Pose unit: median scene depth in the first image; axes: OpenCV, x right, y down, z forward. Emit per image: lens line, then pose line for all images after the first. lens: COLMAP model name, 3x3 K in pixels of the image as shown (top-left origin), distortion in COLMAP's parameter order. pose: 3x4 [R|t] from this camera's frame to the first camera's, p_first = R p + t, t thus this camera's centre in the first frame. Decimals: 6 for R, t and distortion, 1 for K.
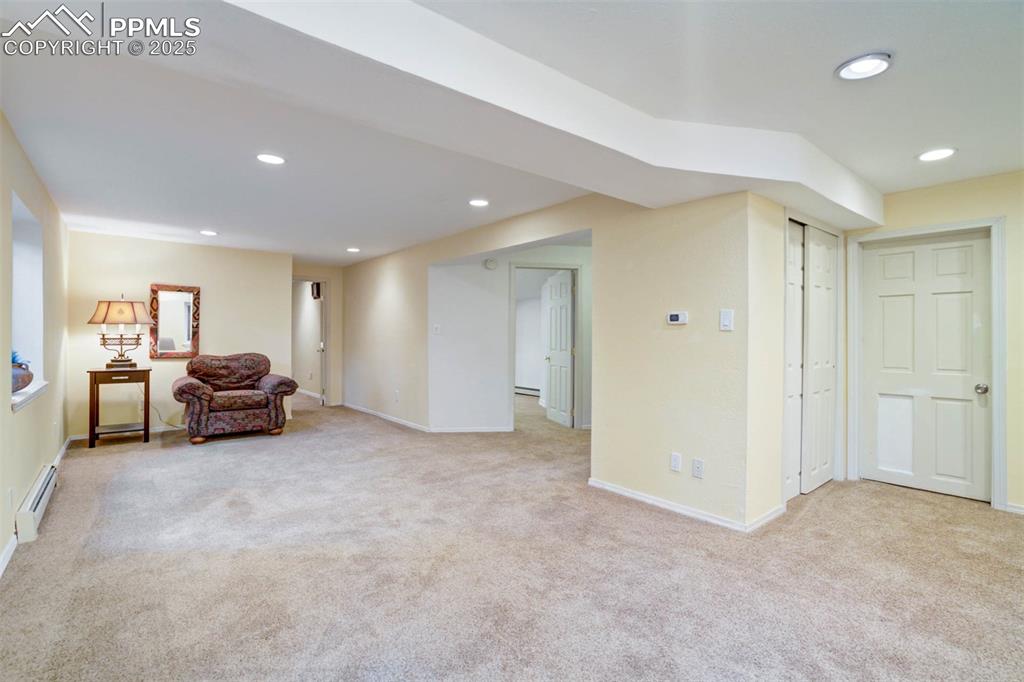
lens RADIAL K [[485.0, 0, 512.4], [0, 485.0, 344.3], [0, 0, 1]] dist [-0.041959, 0.024690]
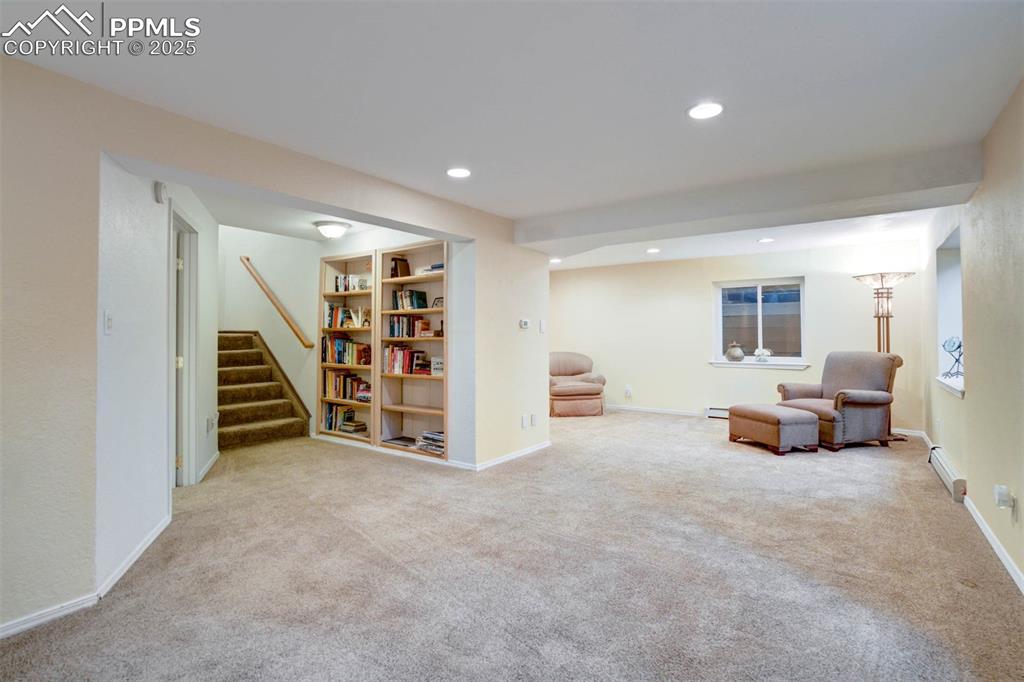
lens RADIAL K [[485.0, 0, 512.4], [0, 485.0, 344.3], [0, 0, 1]] dist [-0.041959, 0.024690]
pose [[-0.272630, -0.019321, 0.961925, -0.629570], [0.014366, 0.999605, 0.024150, -0.018602], [-0.962012, 0.020403, -0.272245, 0.826973]]
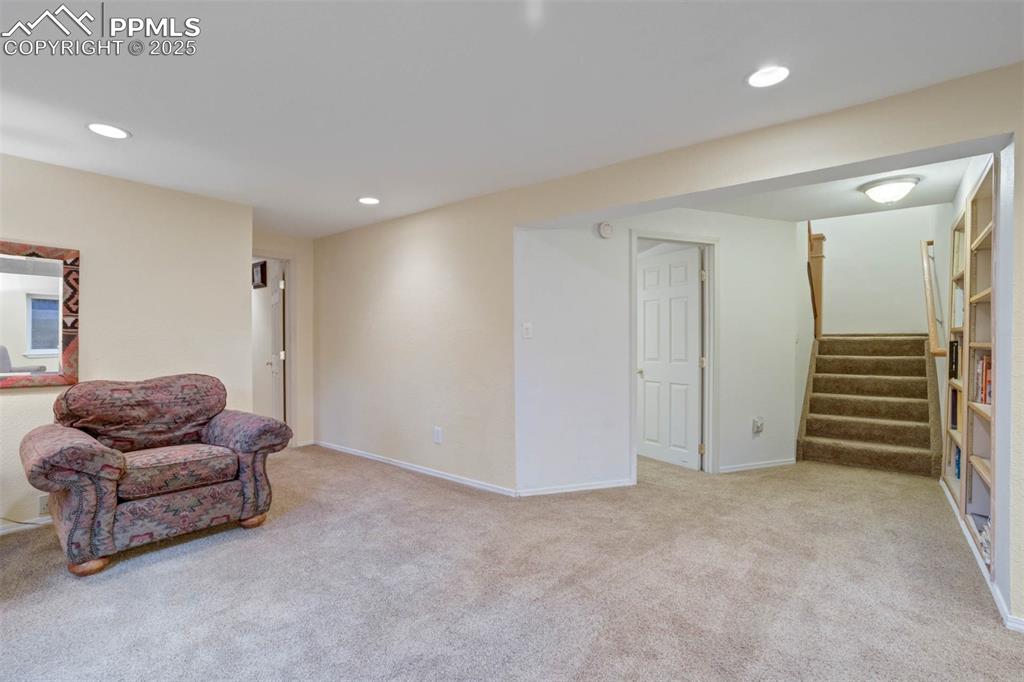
lens RADIAL K [[476.5, 0, 511.6], [0, 476.5, 349.0], [0, 0, 1]] dist [-0.041765, 0.021960]
pose [[0.977091, -0.007871, 0.212677, -0.318960], [0.007106, 0.999965, 0.004364, -0.010749], [-0.212703, -0.002753, 0.977113, 0.423390]]
